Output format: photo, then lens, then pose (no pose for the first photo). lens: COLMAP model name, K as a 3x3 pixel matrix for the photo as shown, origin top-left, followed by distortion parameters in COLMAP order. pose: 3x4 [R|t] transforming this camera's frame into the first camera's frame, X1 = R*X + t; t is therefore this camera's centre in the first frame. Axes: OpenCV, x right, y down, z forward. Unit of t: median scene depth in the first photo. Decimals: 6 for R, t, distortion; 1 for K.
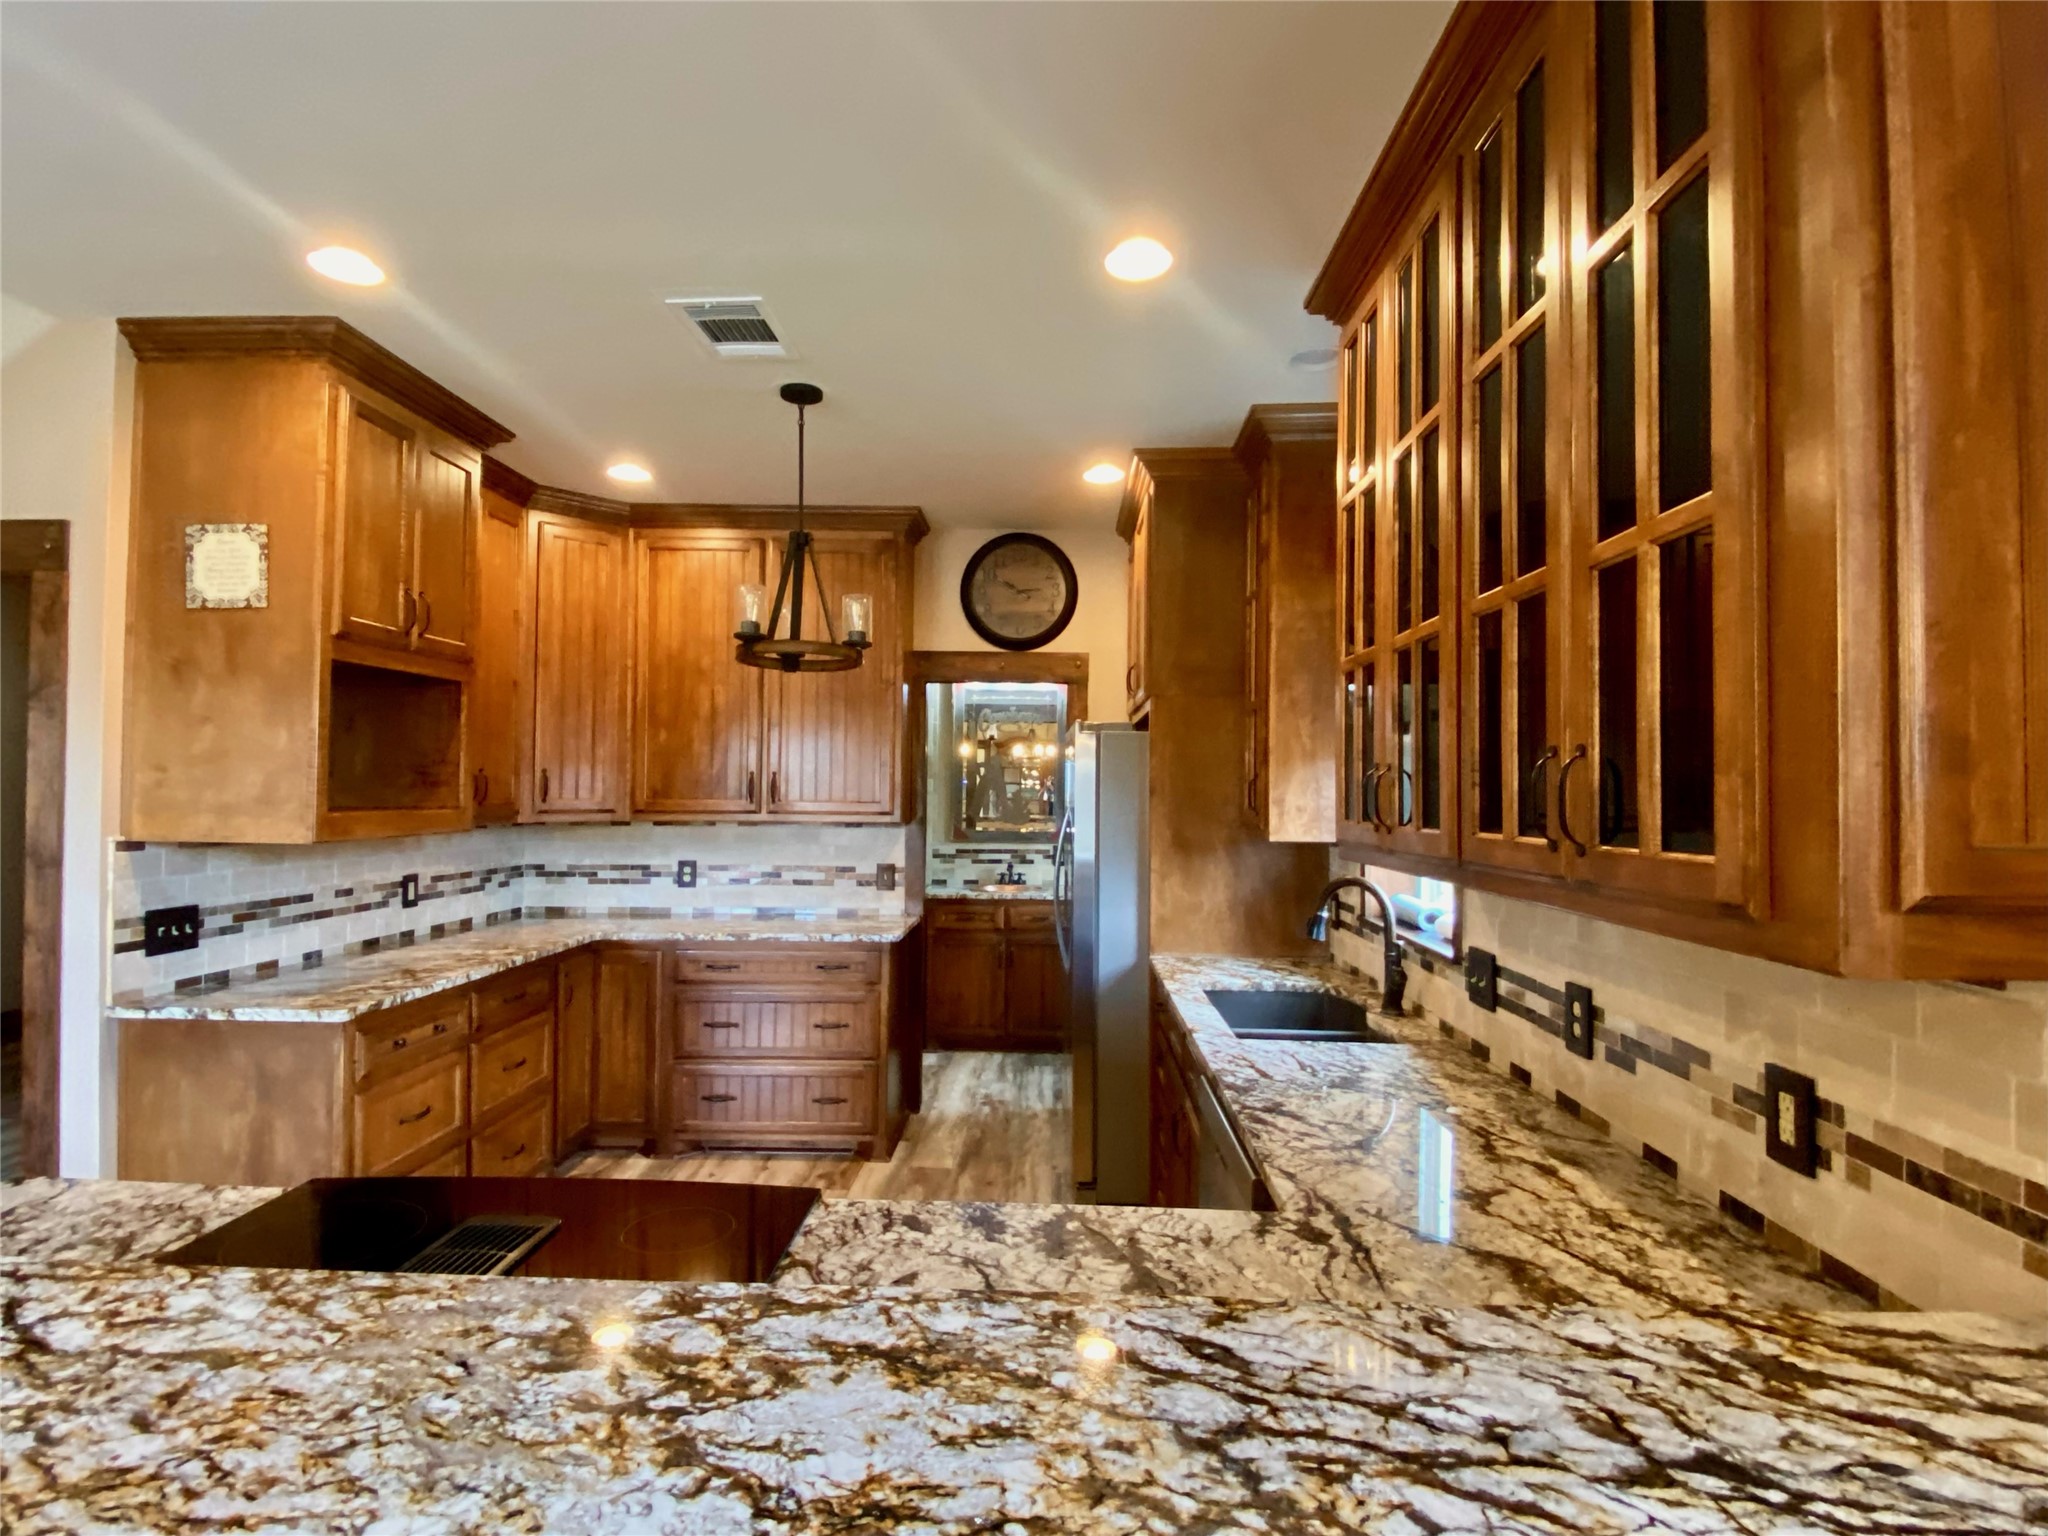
lens RADIAL K [[1036.7, 0, 1017.9], [0, 1036.7, 769.9], [0, 0, 1]] dist [0.027578, -0.004241]
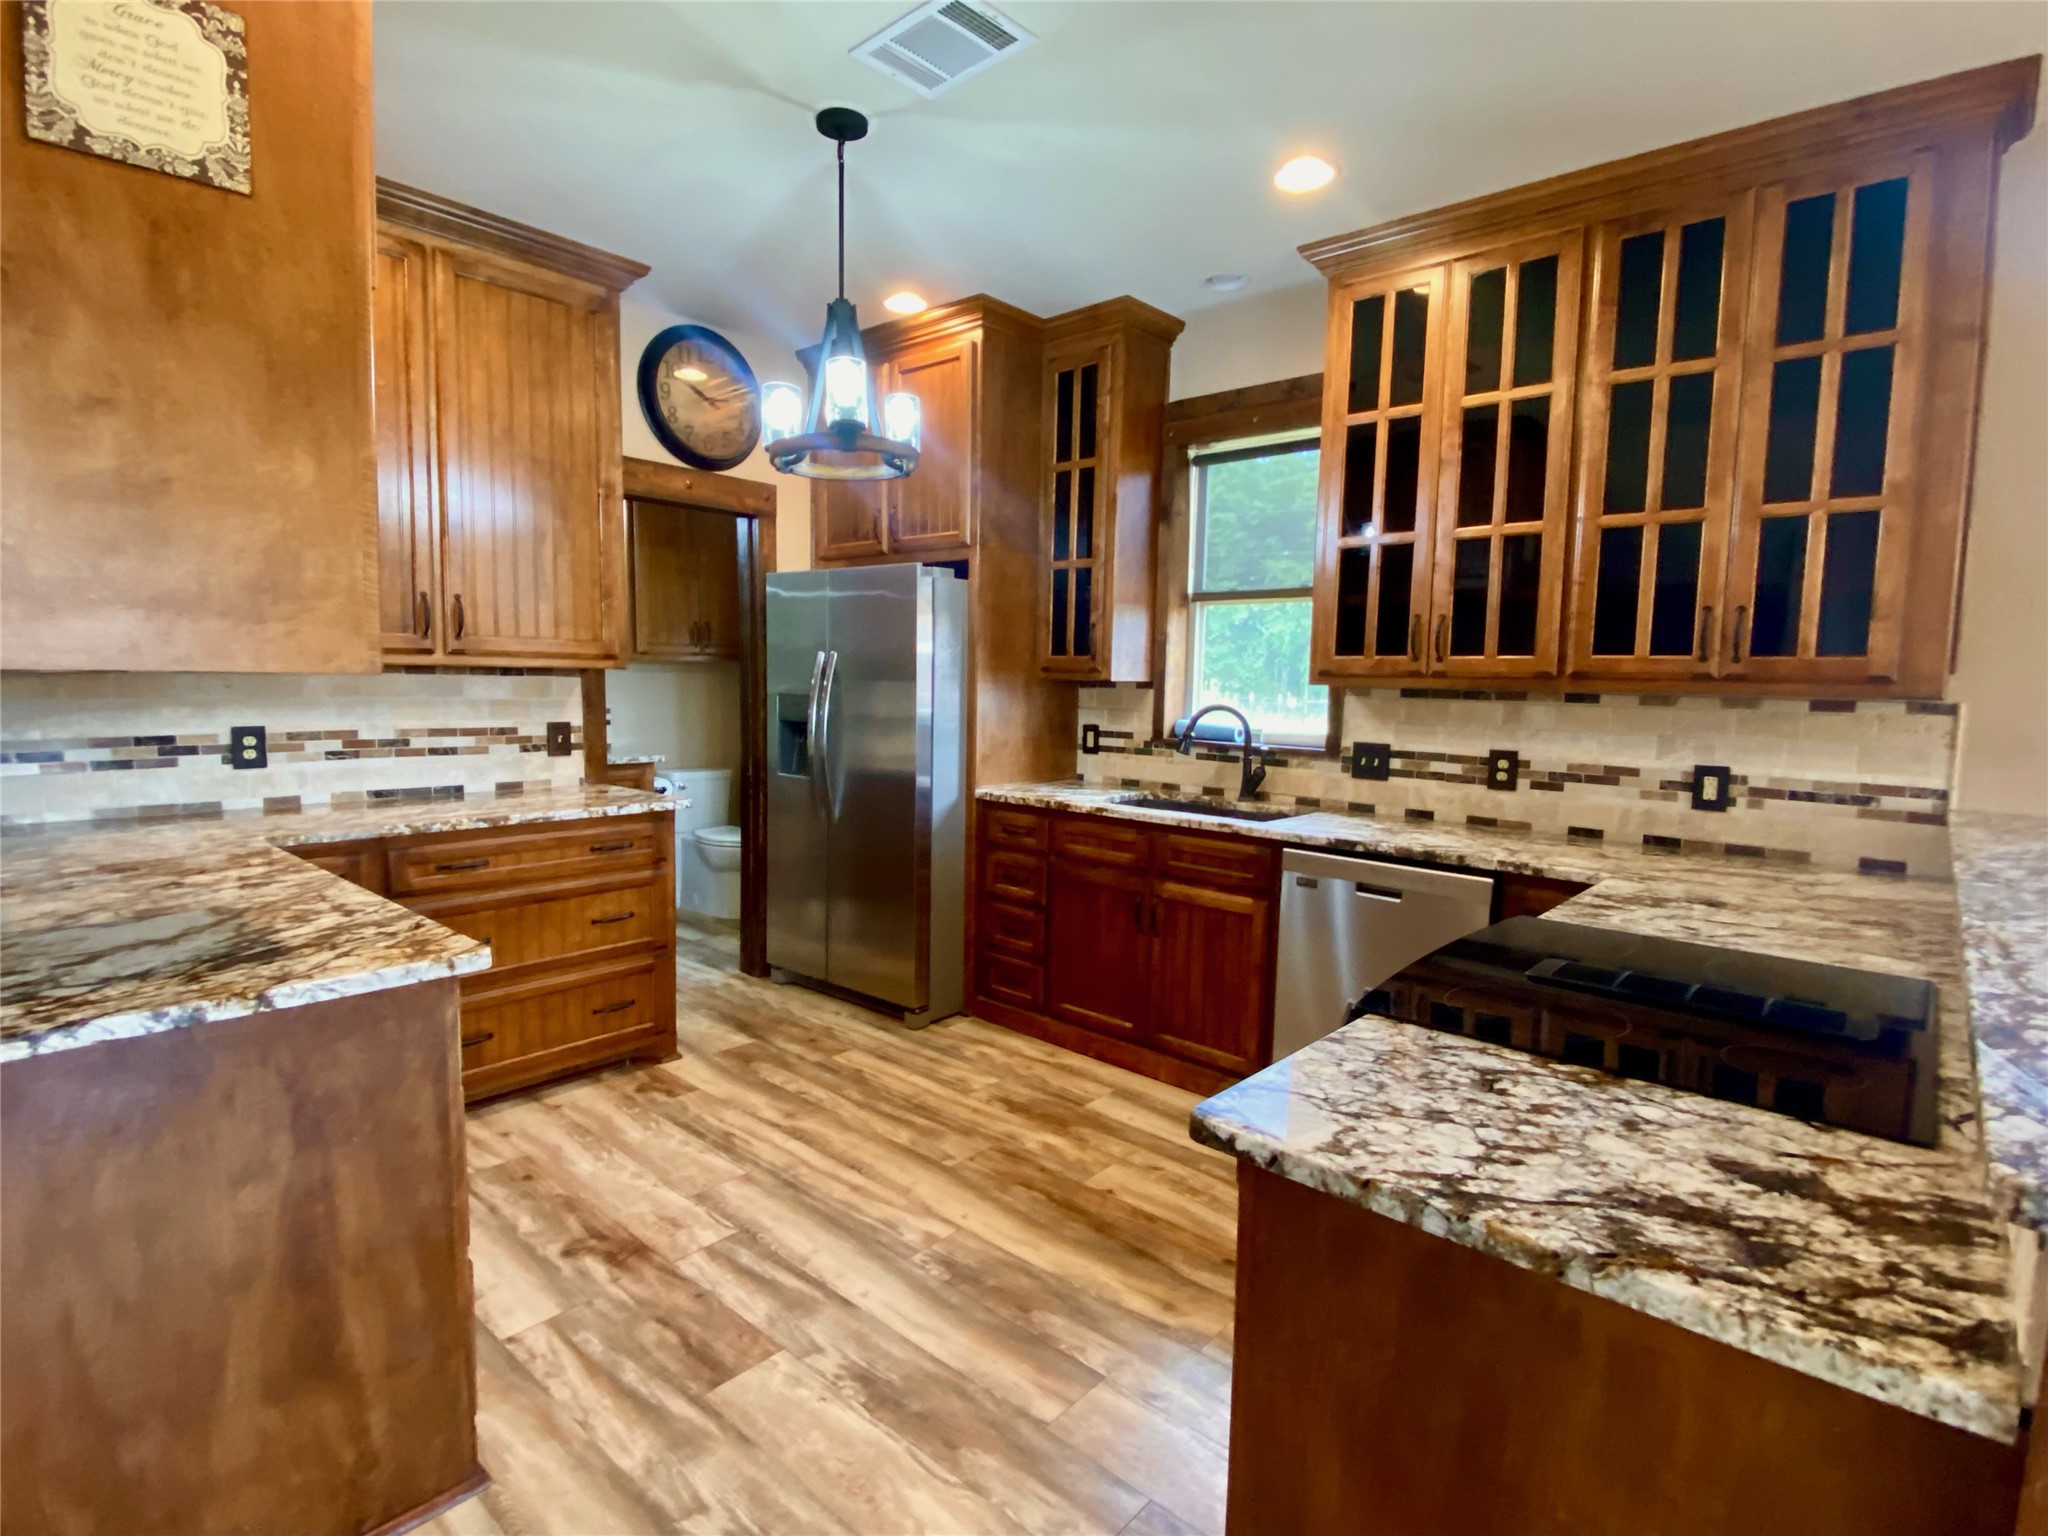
lens RADIAL K [[1036.7, 0, 1009.9], [0, 1036.7, 762.5], [0, 0, 1]] dist [0.027578, -0.004241]
pose [[0.631798, -0.064319, 0.772460, -0.822578], [-0.026746, 0.994149, 0.104653, 0.044885], [-0.774671, -0.086779, 0.626381, 0.358187]]
